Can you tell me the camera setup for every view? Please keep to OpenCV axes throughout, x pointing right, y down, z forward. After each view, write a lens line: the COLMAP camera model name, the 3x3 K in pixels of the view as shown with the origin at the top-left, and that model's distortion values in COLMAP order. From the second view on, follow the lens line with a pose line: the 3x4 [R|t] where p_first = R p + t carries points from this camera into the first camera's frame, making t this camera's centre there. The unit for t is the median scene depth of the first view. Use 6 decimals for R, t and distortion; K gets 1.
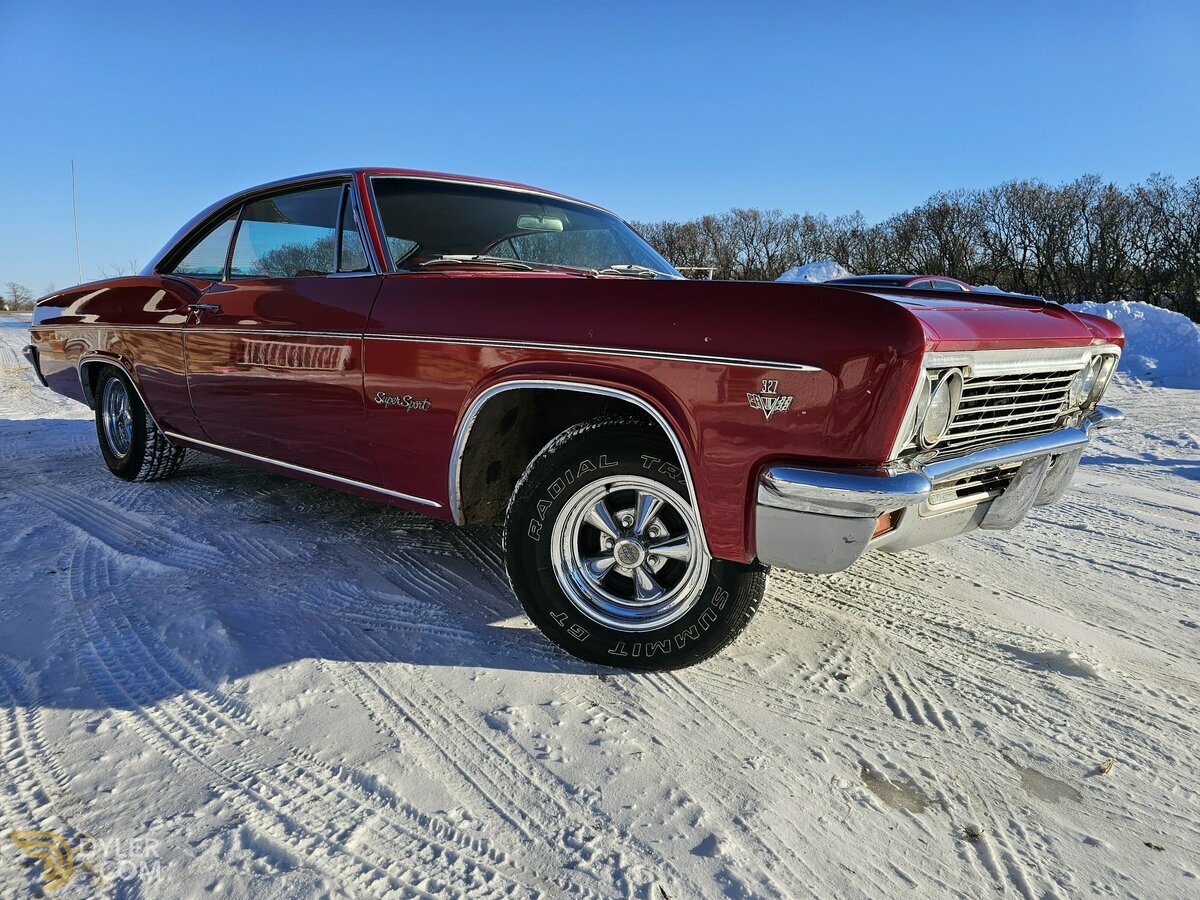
lens RADIAL K [[791.3, 0, 600.0], [0, 791.3, 450.0], [0, 0, 1]] dist [0.047548, -0.050439]
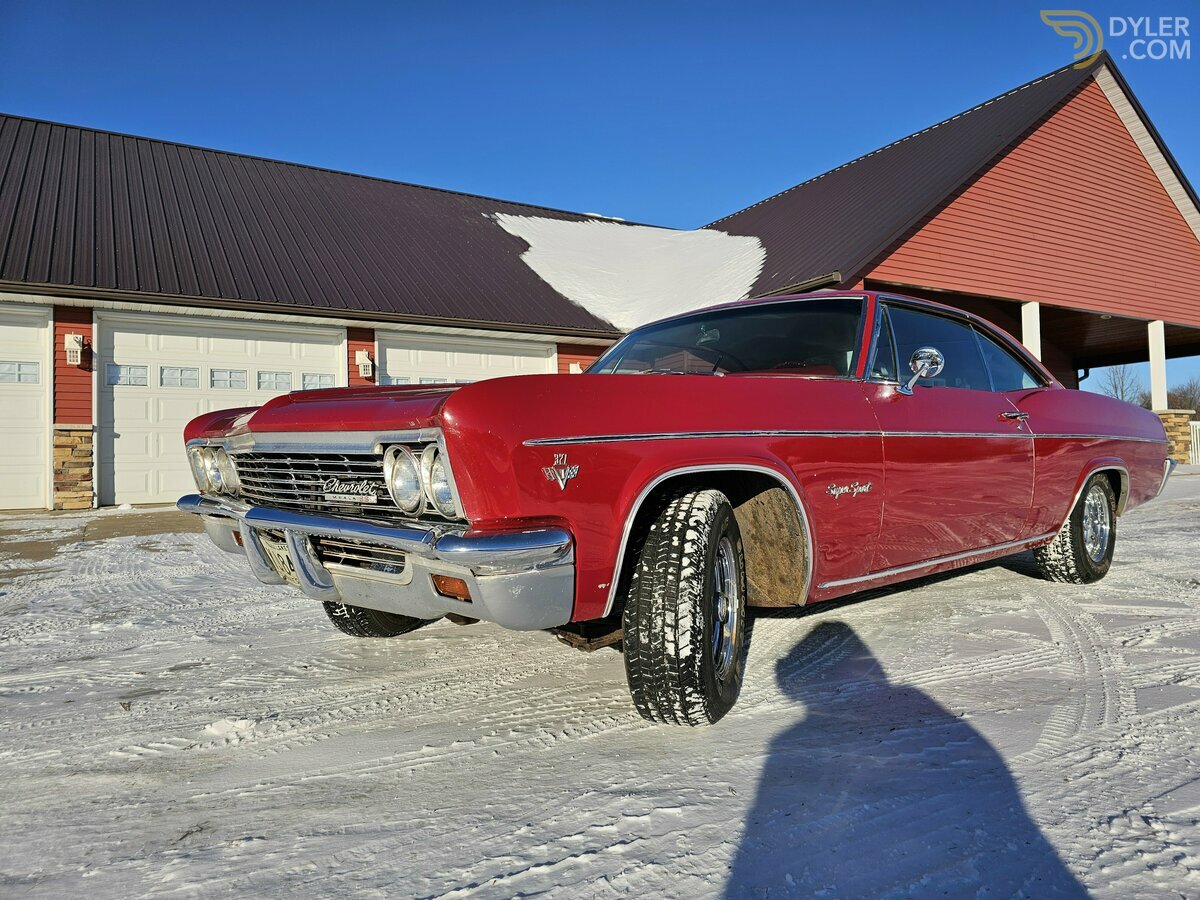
lens RADIAL K [[806.0, 0, 600.0], [0, 806.0, 450.0], [0, 0, 1]] dist [0.053627, -0.049889]
pose [[-0.111969, -0.018940, -0.993531, 1.593504], [-0.152741, 0.988265, -0.001626, -0.156332], [0.981903, 0.151571, -0.113548, 1.523691]]
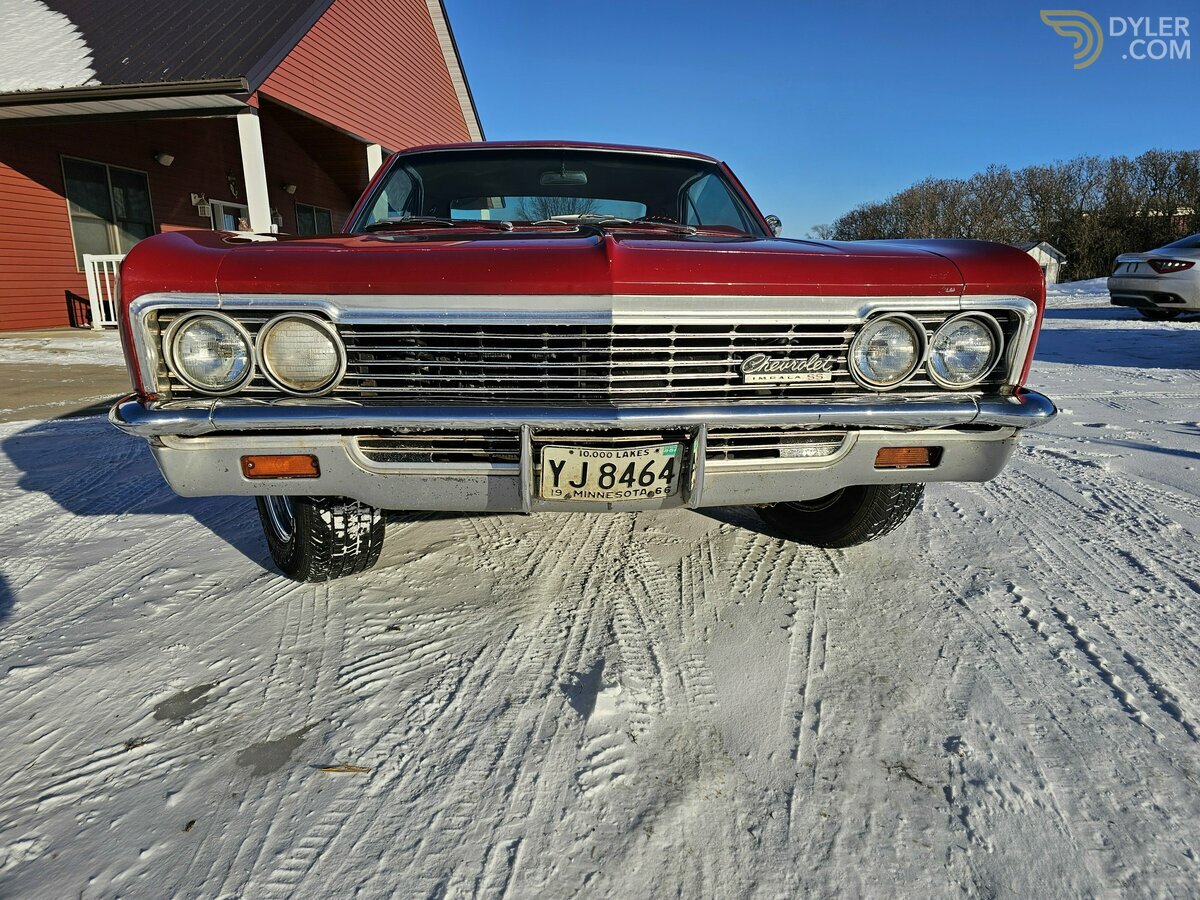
lens RADIAL K [[791.3, 0, 600.0], [0, 791.3, 450.0], [0, 0, 1]] dist [0.047548, -0.050439]
pose [[0.731259, 0.118763, -0.671682, 1.075609], [-0.094217, 0.992873, 0.072980, -0.025584], [0.675562, 0.009917, 0.737236, 0.433673]]
